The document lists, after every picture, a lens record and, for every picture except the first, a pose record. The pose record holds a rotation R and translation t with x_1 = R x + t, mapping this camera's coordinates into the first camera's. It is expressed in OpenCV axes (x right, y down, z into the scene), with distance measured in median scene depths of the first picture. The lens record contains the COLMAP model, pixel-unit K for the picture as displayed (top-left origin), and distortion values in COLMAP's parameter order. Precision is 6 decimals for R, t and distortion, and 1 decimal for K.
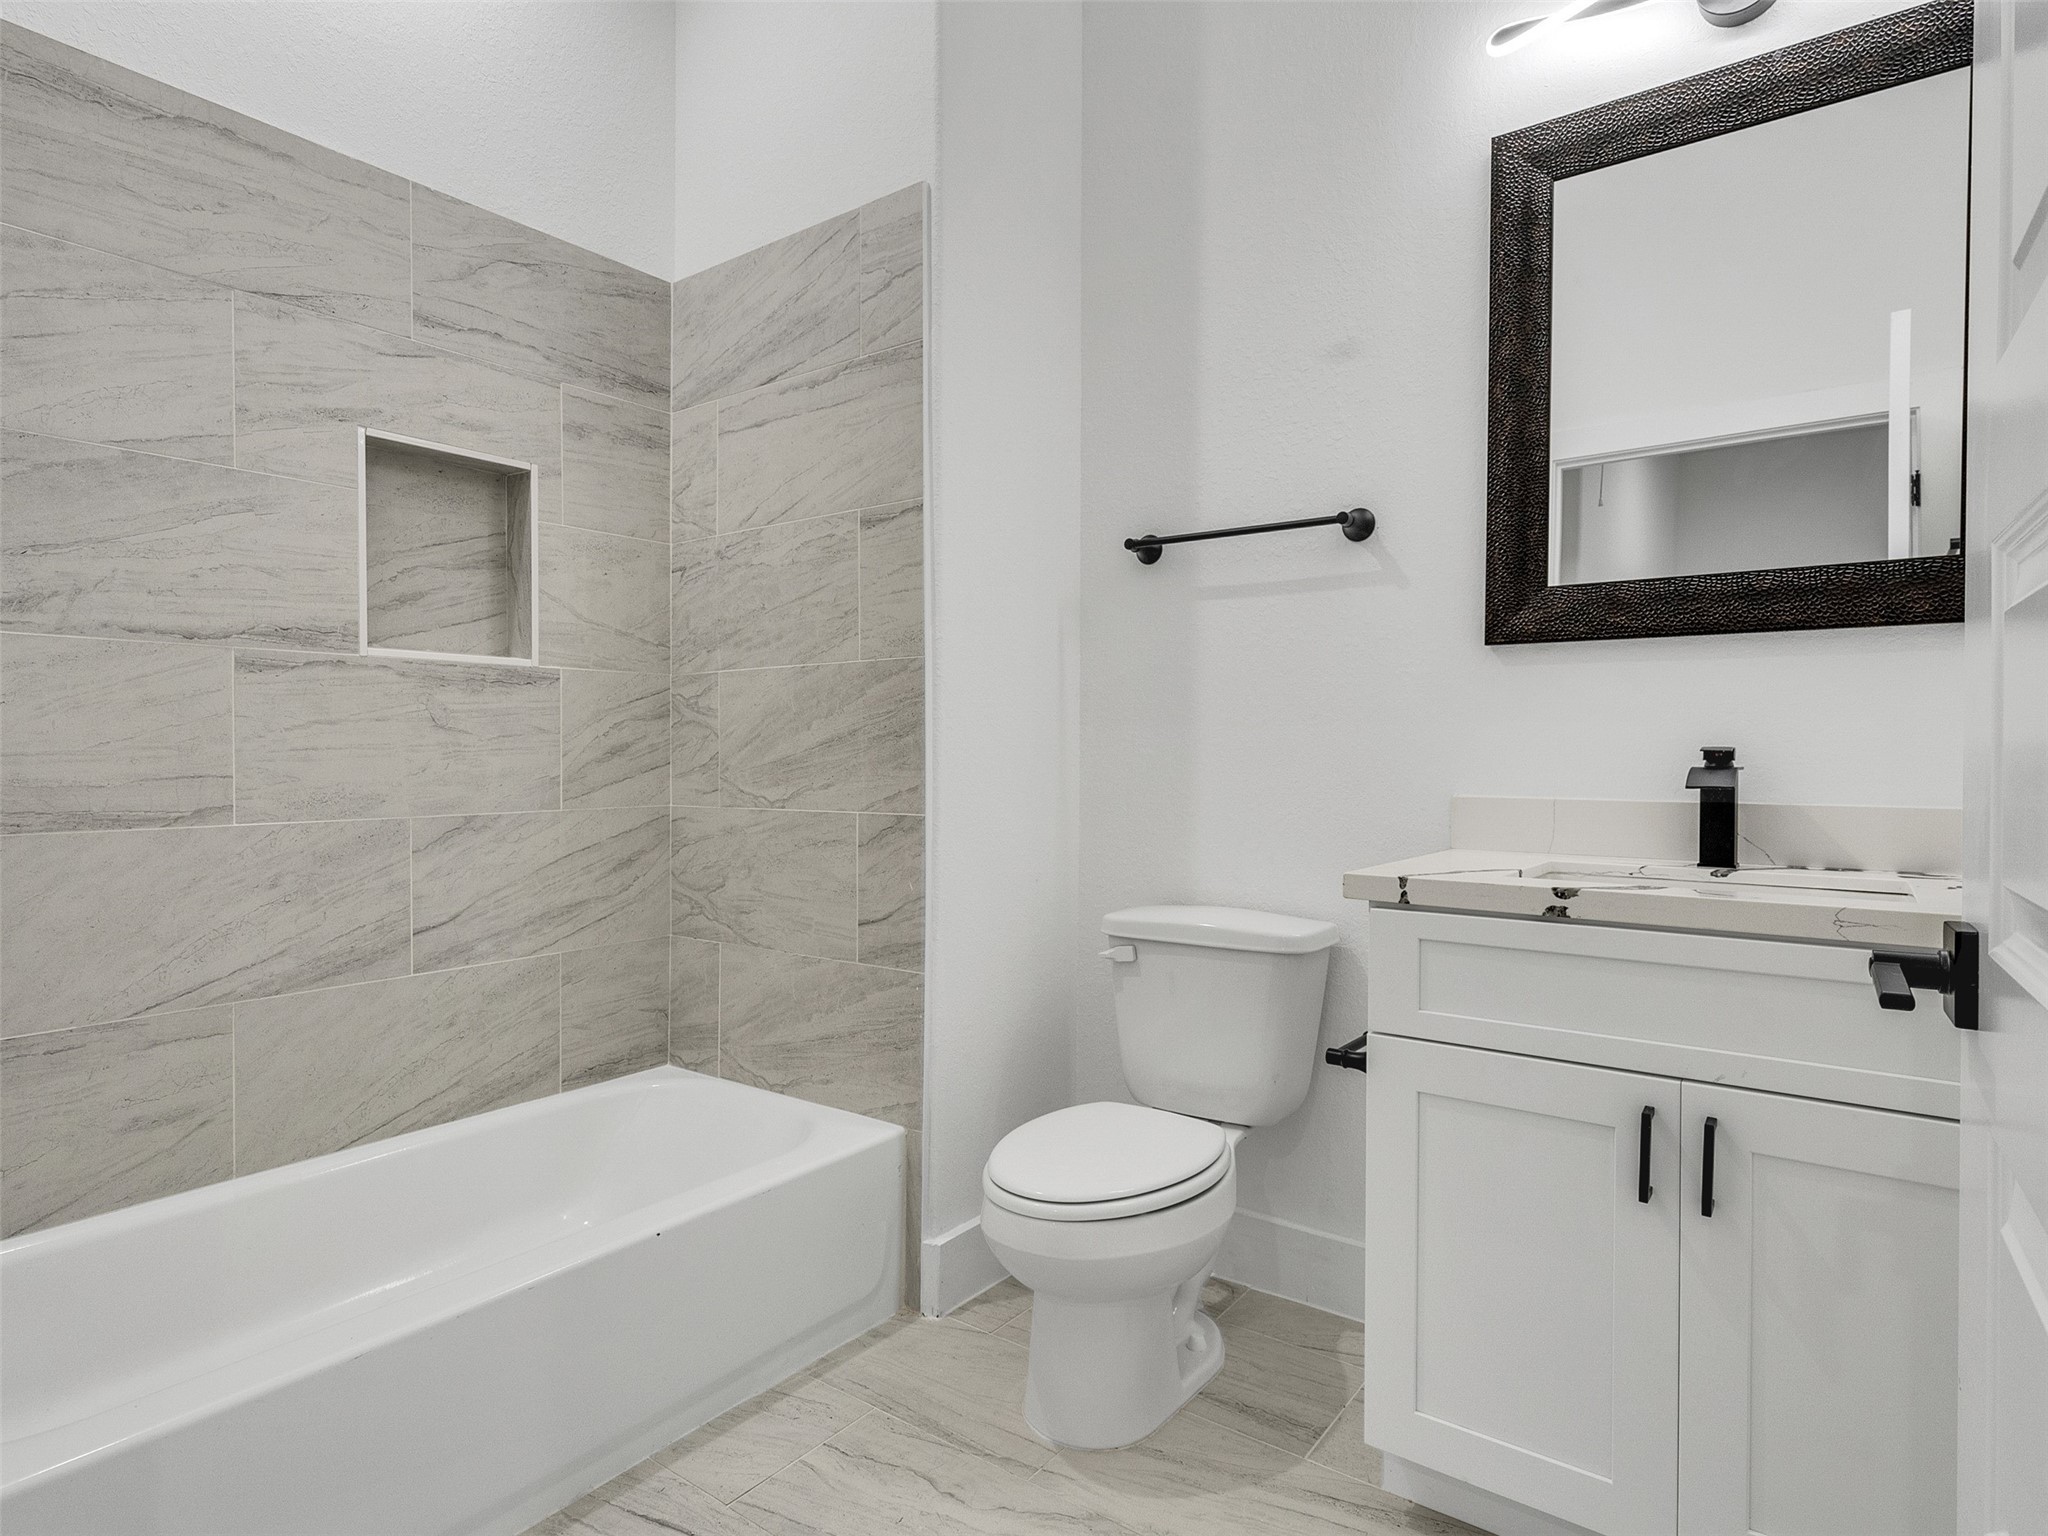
lens RADIAL K [[1125.1, 0, 1005.1], [0, 1125.1, 769.1], [0, 0, 1]] dist [0.001100, 0.001023]
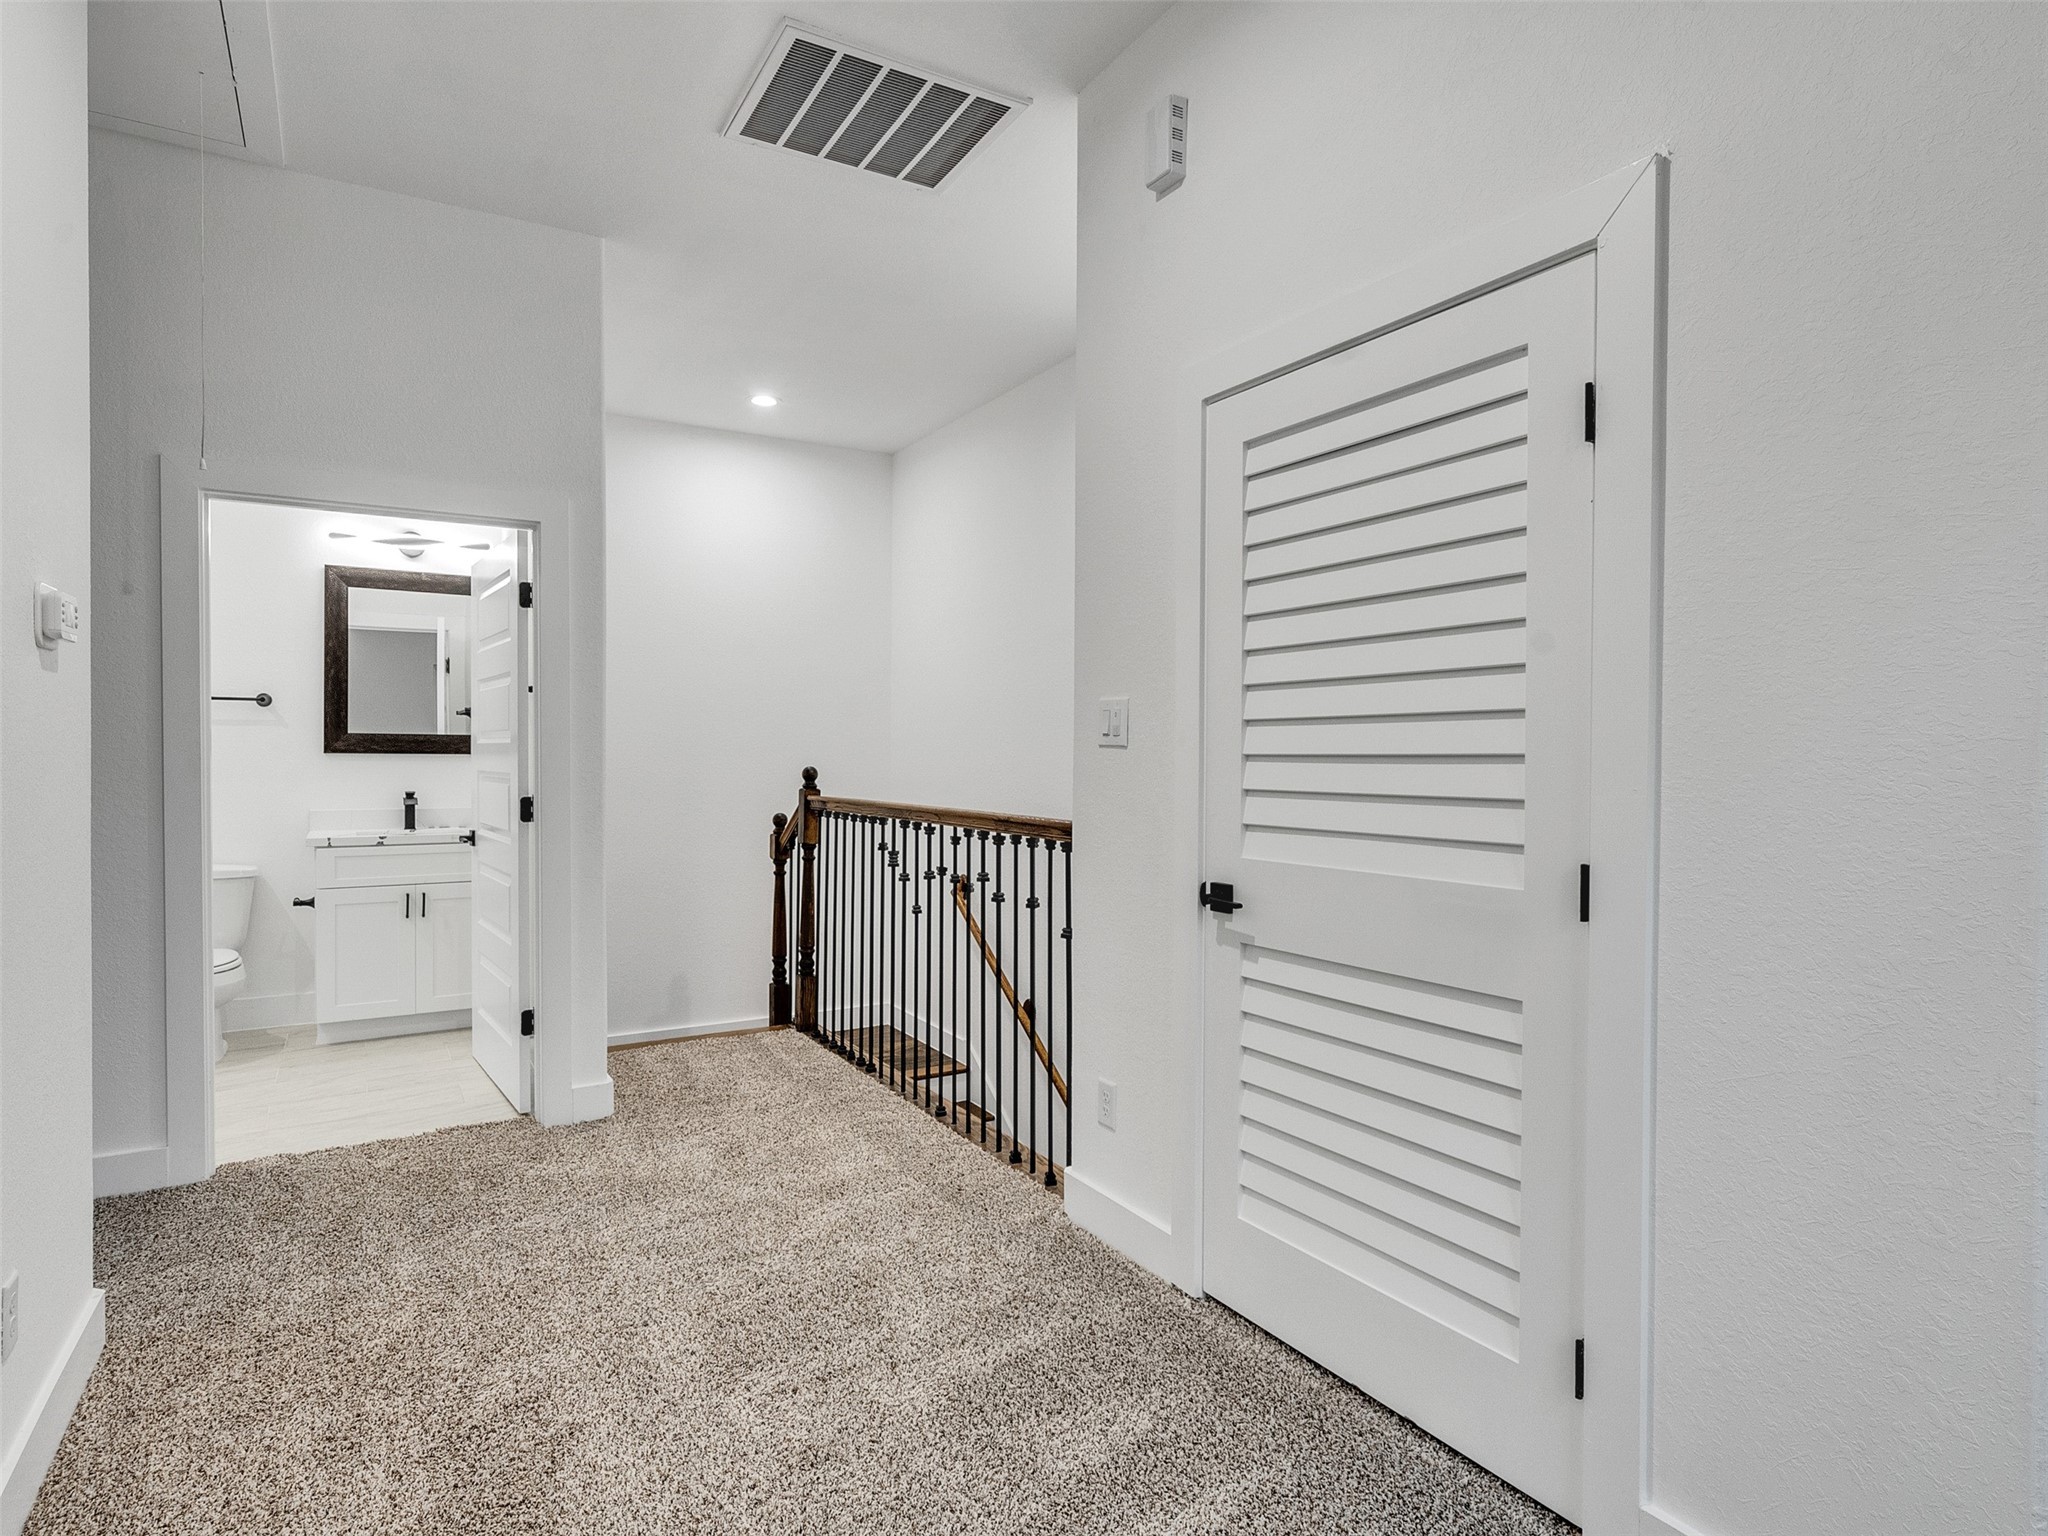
lens RADIAL K [[1125.1, 0, 1005.1], [0, 1125.1, 769.1], [0, 0, 1]] dist [0.001100, 0.001023]
pose [[0.389923, -0.012232, 0.920766, -1.436386], [0.004512, 0.999925, 0.011373, -0.097853], [-0.920836, -0.000281, 0.389949, -1.566358]]
